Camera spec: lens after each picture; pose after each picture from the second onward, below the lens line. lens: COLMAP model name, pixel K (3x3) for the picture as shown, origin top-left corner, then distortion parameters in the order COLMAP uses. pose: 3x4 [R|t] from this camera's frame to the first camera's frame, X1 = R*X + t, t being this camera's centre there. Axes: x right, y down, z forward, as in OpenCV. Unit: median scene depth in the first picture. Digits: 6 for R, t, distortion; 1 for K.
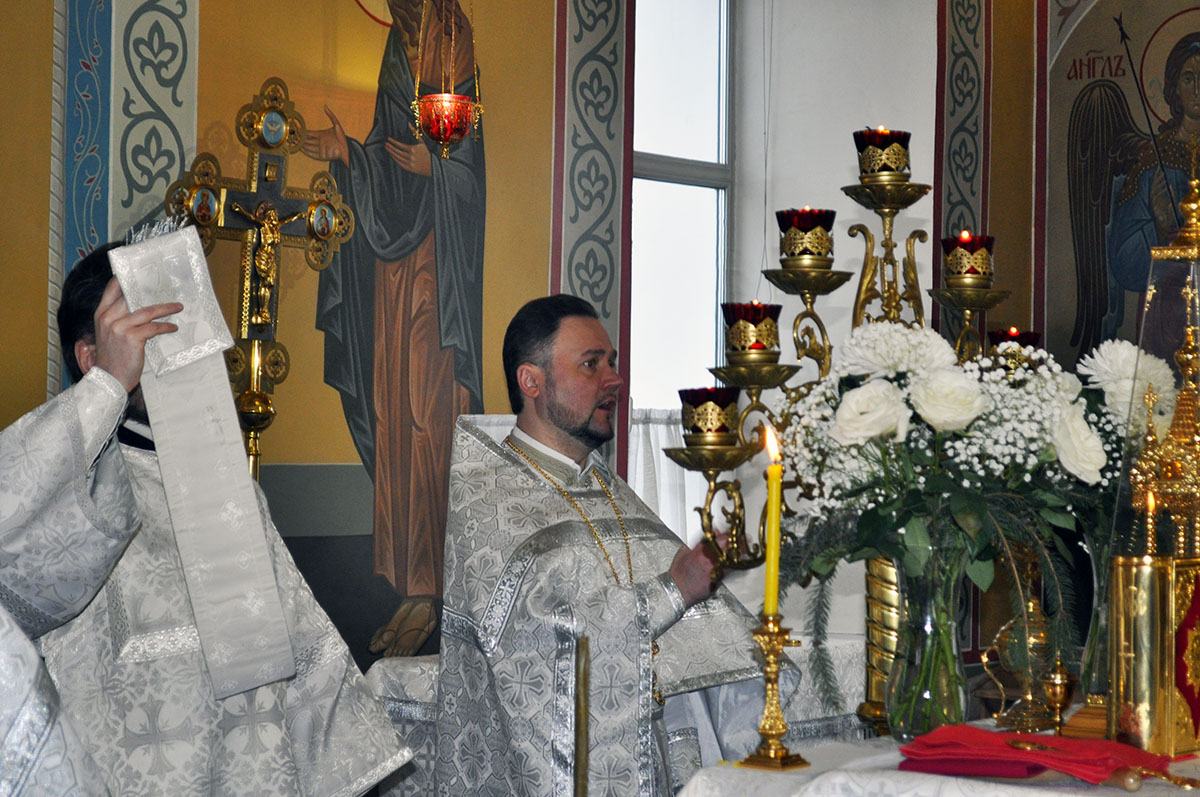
lens RADIAL K [[2726.1, 0, 598.9], [0, 2726.1, 397.2], [0, 0, 1]] dist [-0.017693, 0.059489]
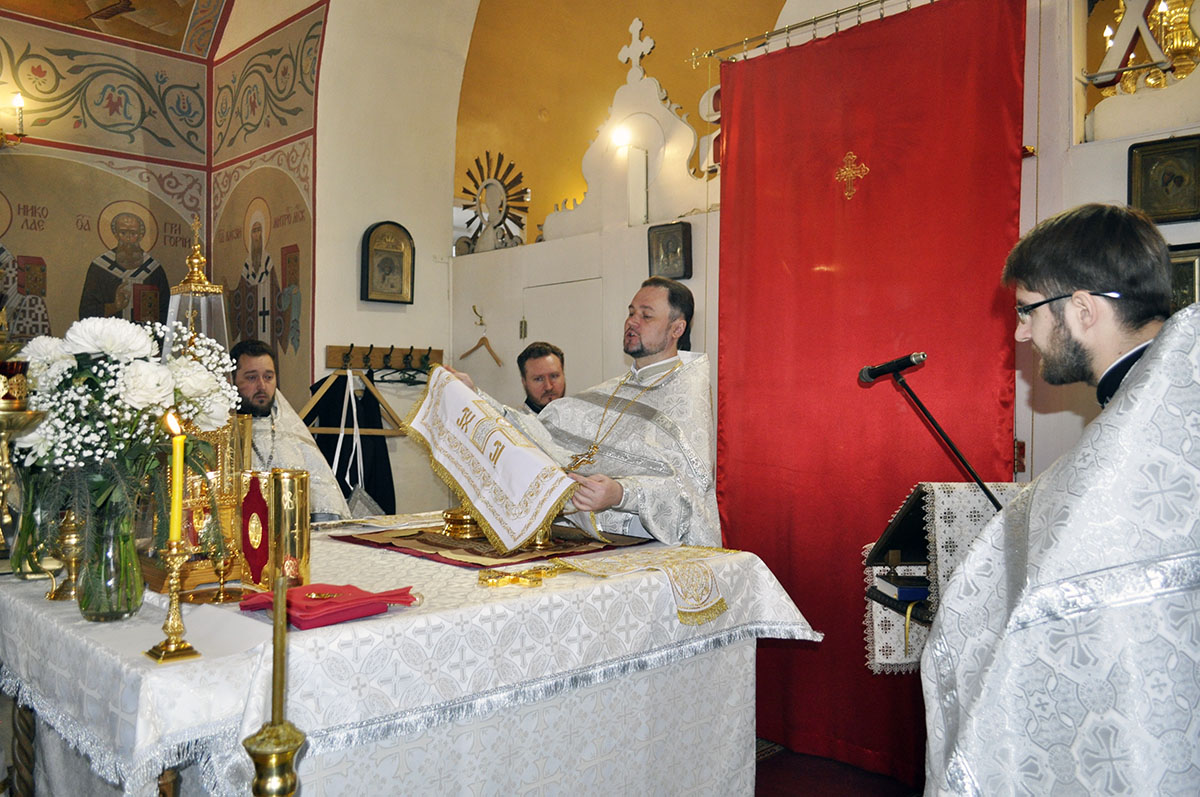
lens RADIAL K [[955.3, 0, 599.6], [0, 955.3, 399.7], [0, 0, 1]] dist [-0.008470, 0.003790]
pose [[0.136350, -0.010834, 0.990602, -0.195968], [-0.012284, 0.999845, 0.012626, 0.002734], [-0.990585, -0.013890, 0.136195, 0.405078]]
